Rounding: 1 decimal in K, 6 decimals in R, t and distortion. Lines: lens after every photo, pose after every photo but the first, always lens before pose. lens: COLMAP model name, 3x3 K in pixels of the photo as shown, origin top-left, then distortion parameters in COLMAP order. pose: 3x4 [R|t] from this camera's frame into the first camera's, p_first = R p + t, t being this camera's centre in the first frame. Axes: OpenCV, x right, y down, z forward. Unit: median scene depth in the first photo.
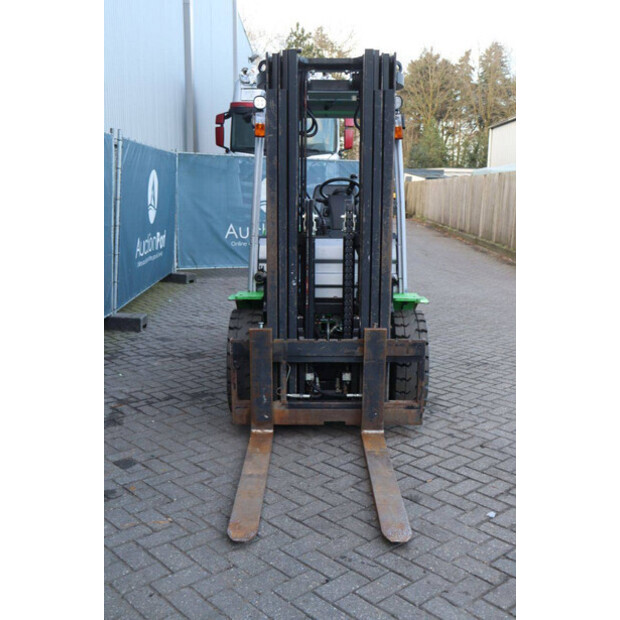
lens RADIAL K [[673.1, 0, 302.4], [0, 673.1, 311.6], [0, 0, 1]] dist [-0.024791, 0.005172]
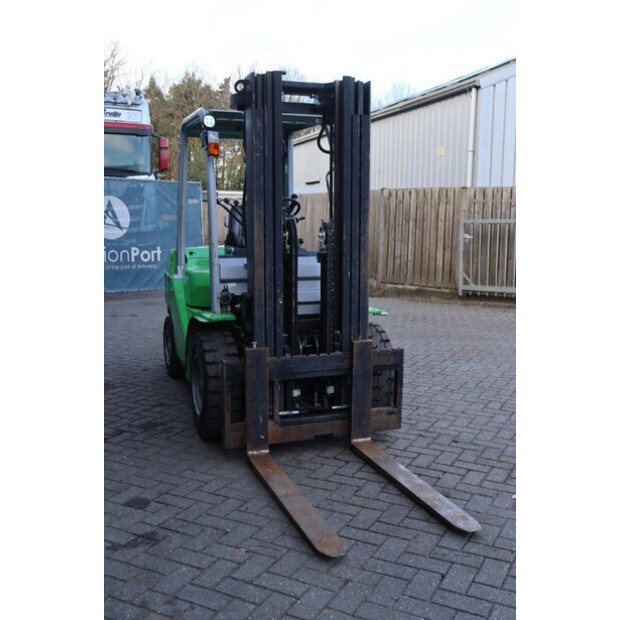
lens RADIAL K [[673.1, 0, 302.4], [0, 673.1, 311.6], [0, 0, 1]] dist [-0.024791, 0.005172]
pose [[0.938834, -0.049144, 0.340845, -0.324003], [0.060149, 0.997952, -0.021790, -0.002630], [-0.339076, 0.040959, 0.939867, 0.043355]]
